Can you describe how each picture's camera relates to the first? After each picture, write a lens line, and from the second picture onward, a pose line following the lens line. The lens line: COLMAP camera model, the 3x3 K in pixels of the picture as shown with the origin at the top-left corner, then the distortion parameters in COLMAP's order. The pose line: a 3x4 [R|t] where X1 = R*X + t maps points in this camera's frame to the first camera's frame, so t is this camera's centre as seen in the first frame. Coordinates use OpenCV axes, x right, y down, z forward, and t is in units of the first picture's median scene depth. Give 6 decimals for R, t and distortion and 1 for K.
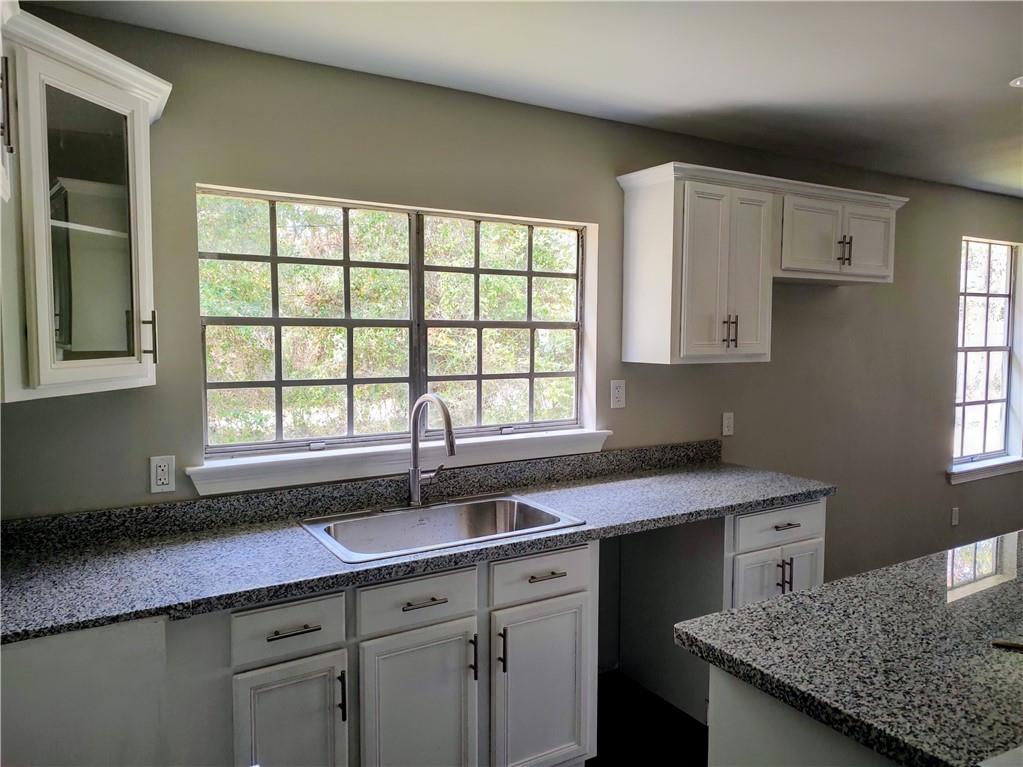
lens RADIAL K [[735.9, 0, 513.7], [0, 735.9, 380.4], [0, 0, 1]] dist [0.033571, -0.025964]
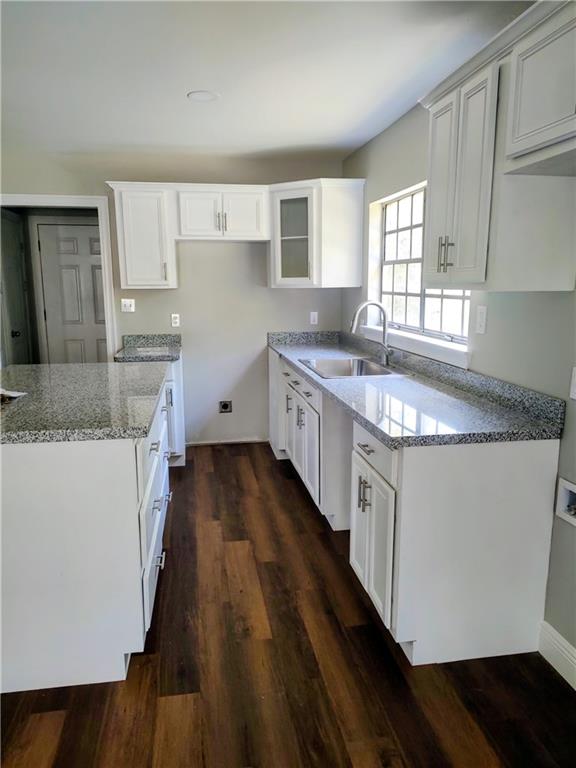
lens RADIAL K [[552.5, 0, 285.7], [0, 552.5, 384.4], [0, 0, 1]] dist [0.033571, -0.025964]
pose [[-0.382361, 0.162437, -0.909623, 1.197133], [-0.062073, 0.977688, 0.200684, -0.037045], [0.921926, 0.133197, -0.363747, 1.291223]]
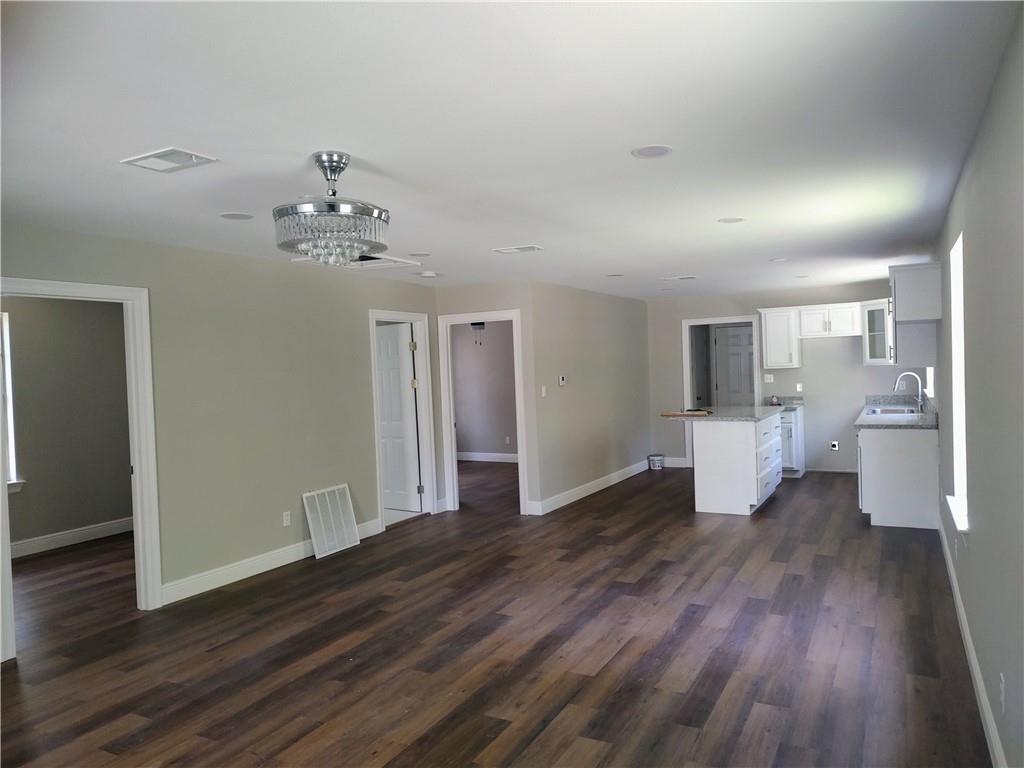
lens RADIAL K [[736.6, 0, 508.4], [0, 736.6, 383.3], [0, 0, 1]] dist [0.033571, -0.025964]
pose [[-0.867255, 0.040515, -0.496212, 2.804315], [0.000282, 0.996723, 0.080887, -0.182554], [0.497863, 0.070009, -0.864425, 2.786273]]
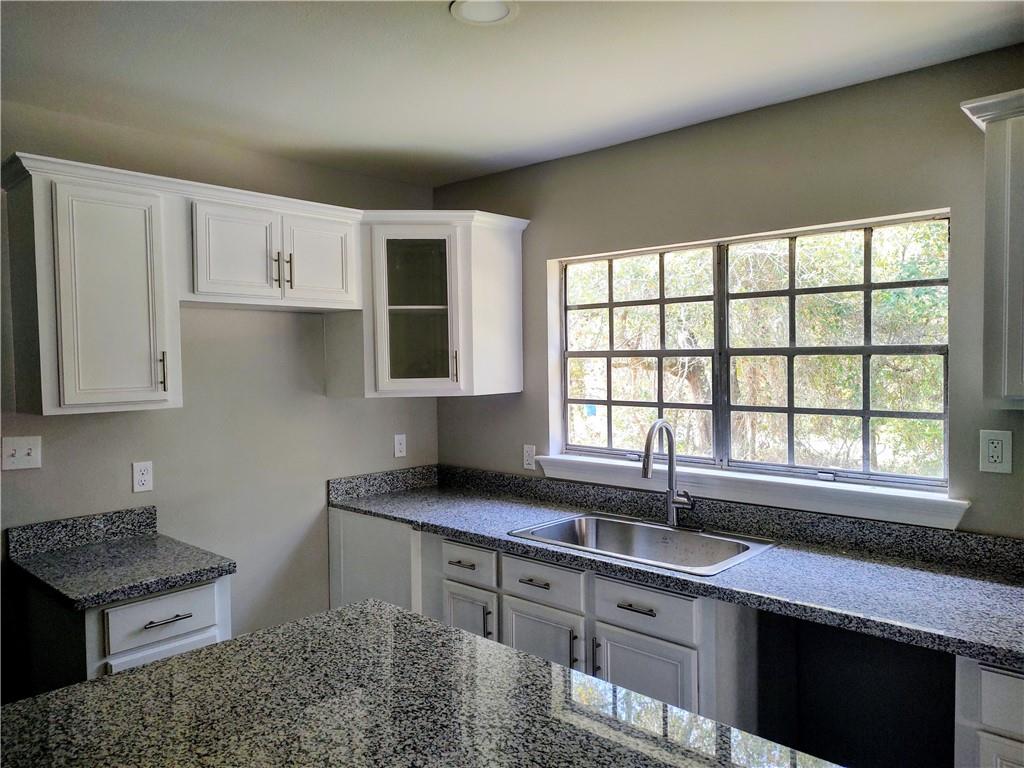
lens RADIAL K [[736.6, 0, 519.2], [0, 736.6, 380.4], [0, 0, 1]] dist [0.033571, -0.025964]
pose [[0.271398, 0.020366, -0.962252, 0.833645], [-0.055882, 0.998423, 0.005370, -0.031263], [0.960844, 0.052315, 0.272108, 0.497907]]
